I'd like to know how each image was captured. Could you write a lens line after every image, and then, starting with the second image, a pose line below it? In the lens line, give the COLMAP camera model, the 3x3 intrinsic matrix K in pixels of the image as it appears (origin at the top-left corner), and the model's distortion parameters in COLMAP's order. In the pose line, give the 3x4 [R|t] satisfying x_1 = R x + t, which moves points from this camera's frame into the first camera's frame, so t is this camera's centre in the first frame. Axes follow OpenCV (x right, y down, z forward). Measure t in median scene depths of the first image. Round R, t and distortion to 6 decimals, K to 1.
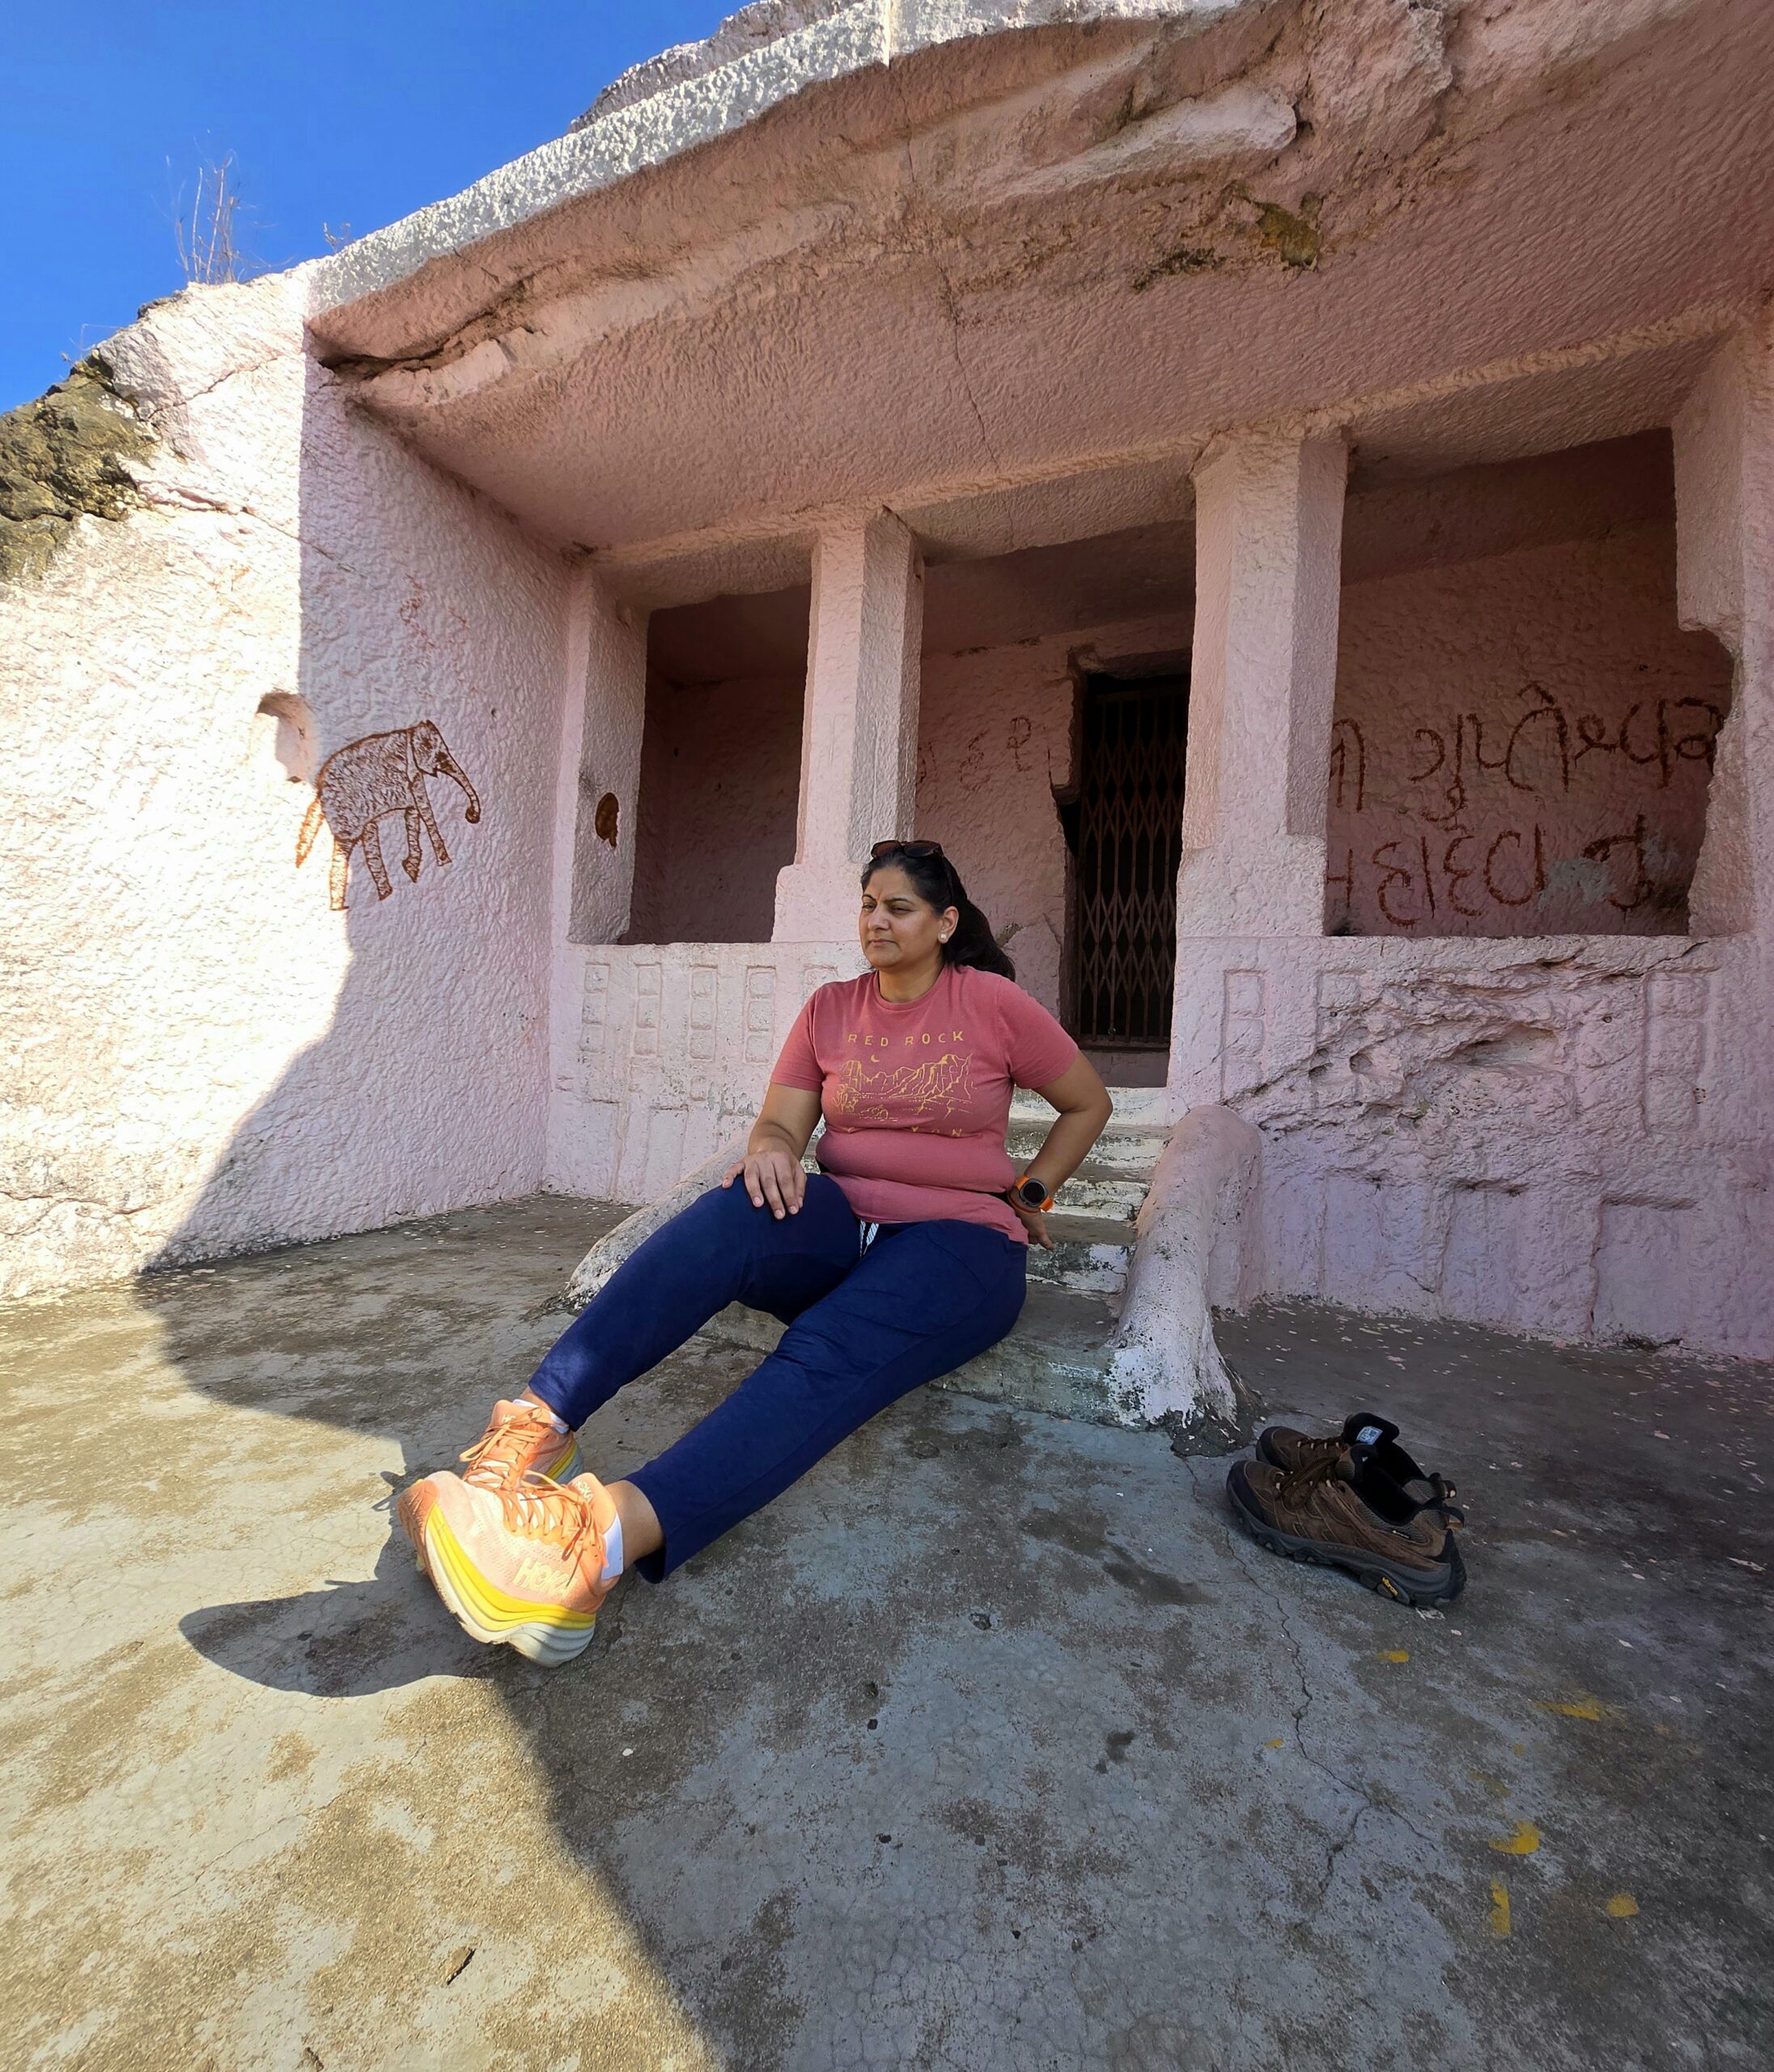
lens RADIAL K [[916.1, 0, 875.6], [0, 916.1, 1032.4], [0, 0, 1]] dist [0.007187, -0.004860]
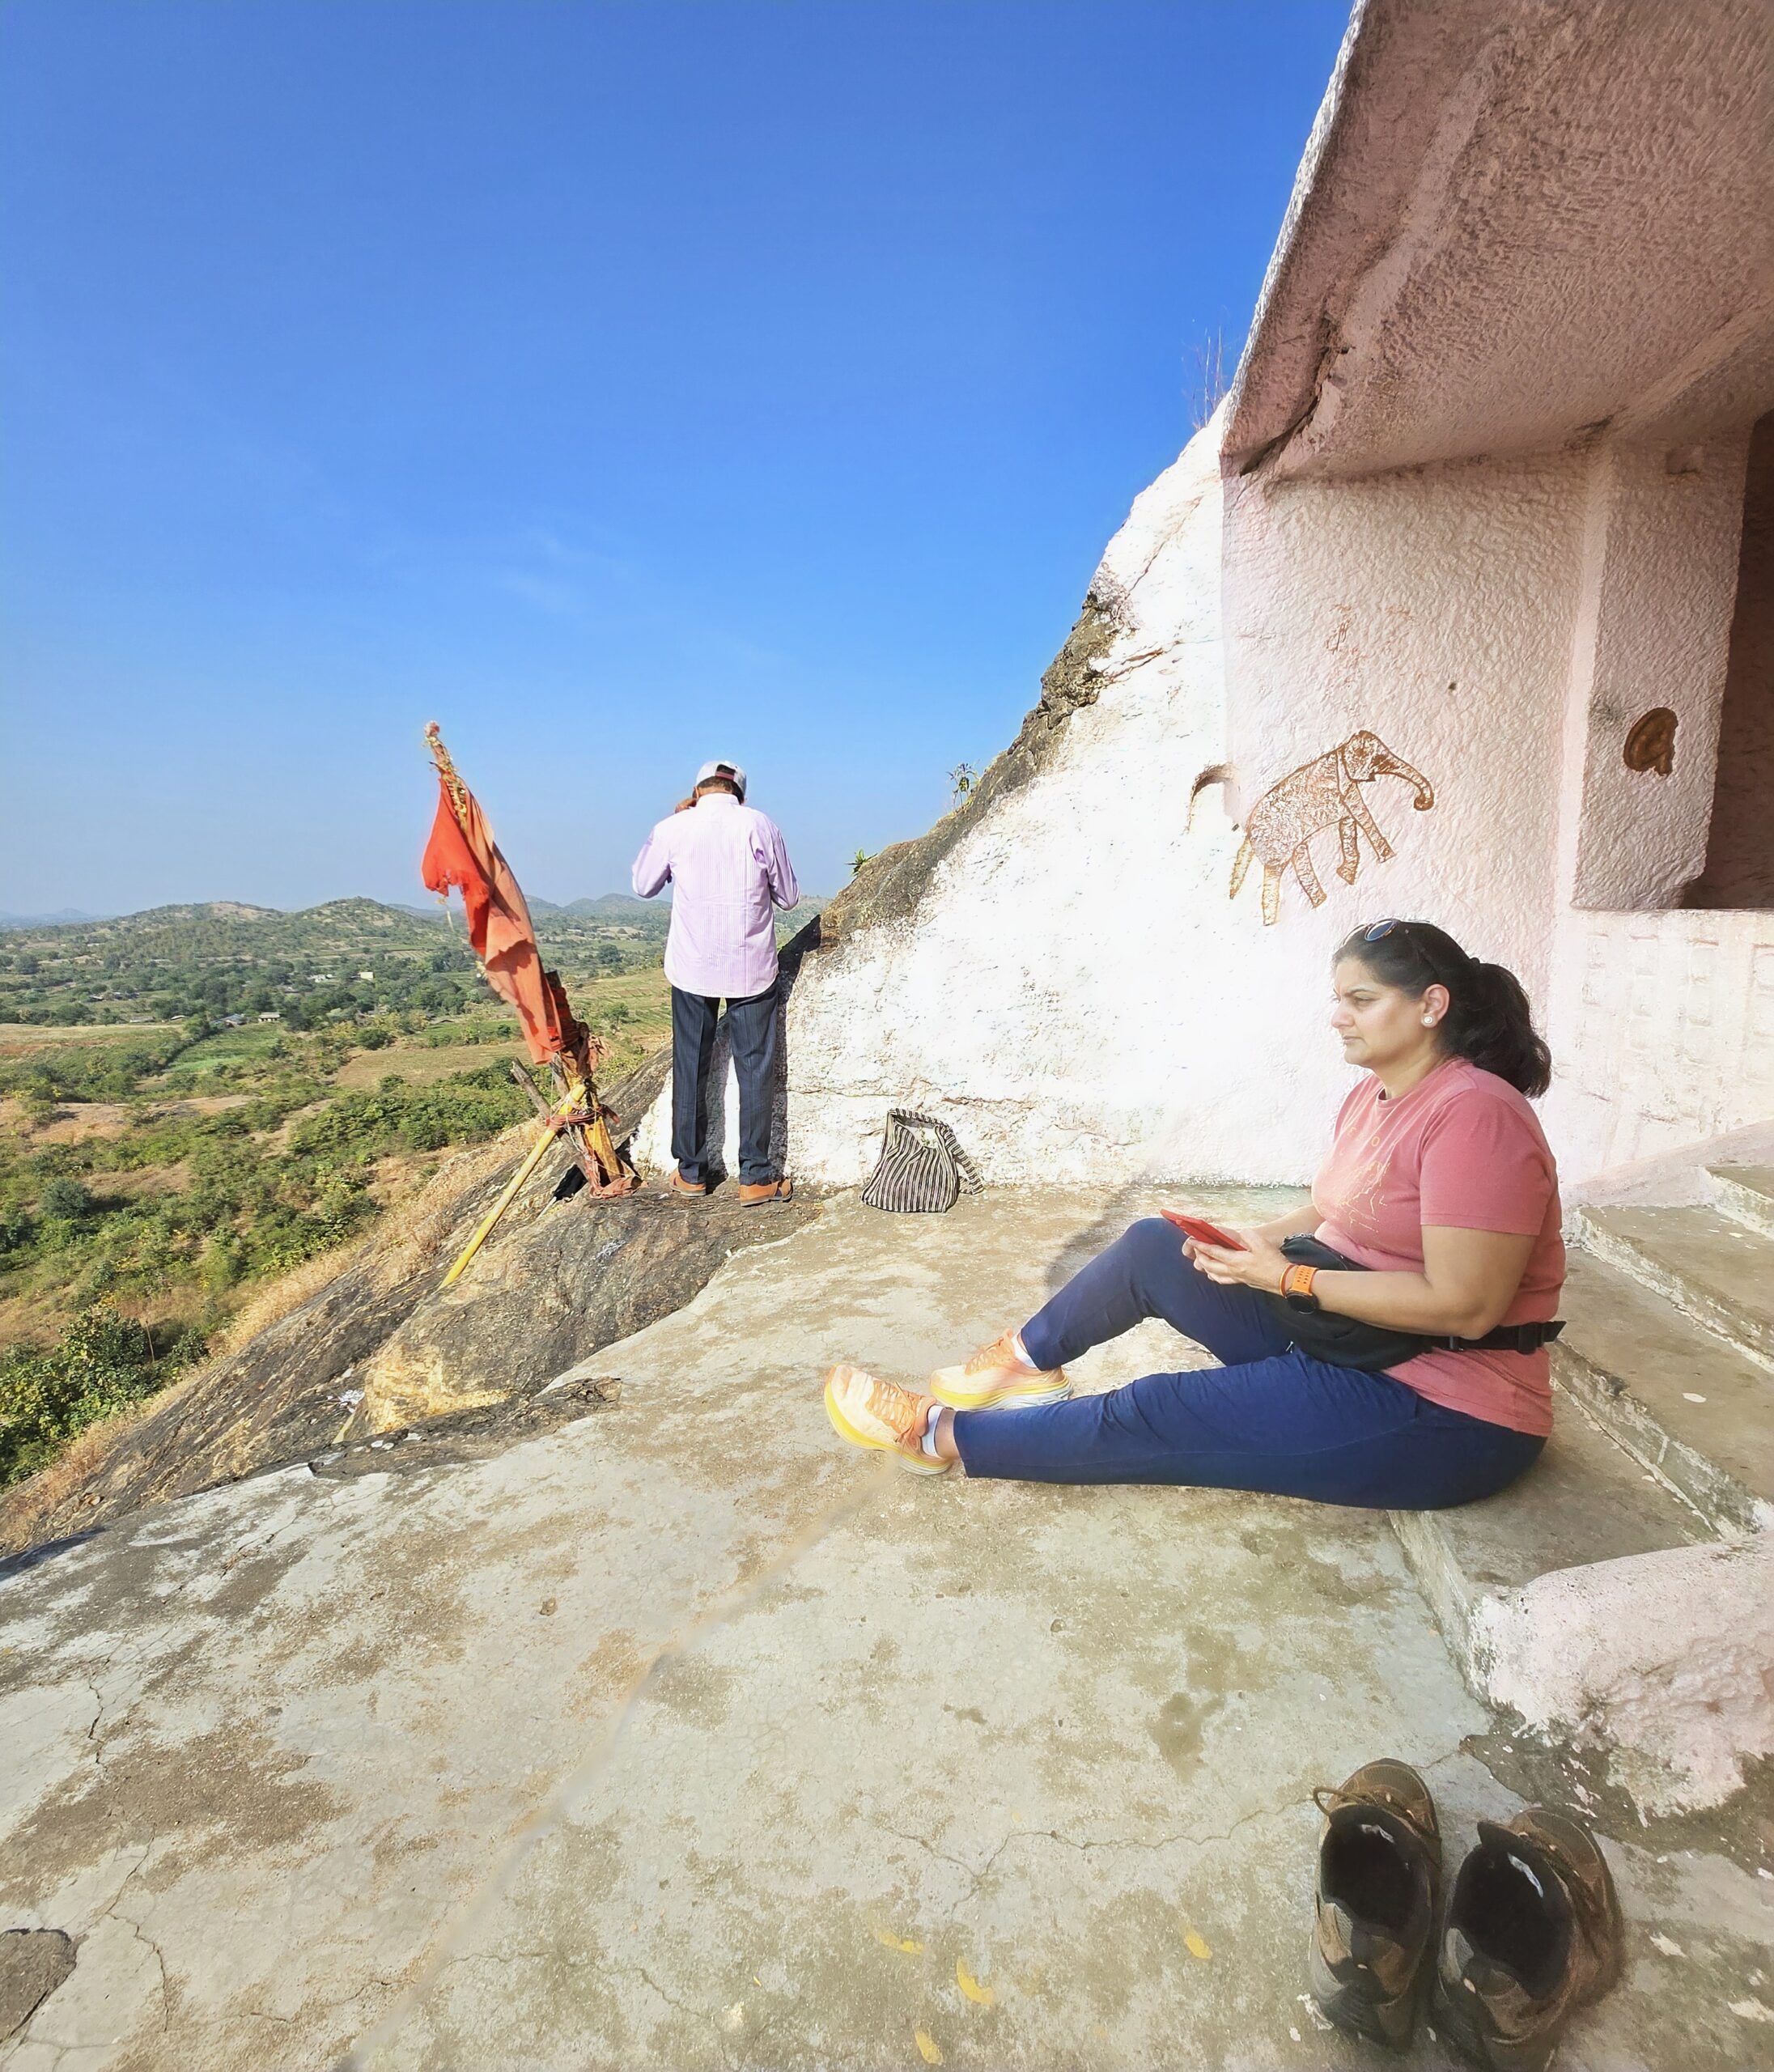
lens RADIAL K [[916.1, 0, 876.5], [0, 916.1, 1032.9], [0, 0, 1]] dist [0.007187, -0.004860]
pose [[0.235485, 0.073608, -0.969087, 0.507505], [0.059034, 0.994203, 0.089861, -0.136648], [0.970083, -0.078370, 0.229774, 0.203758]]
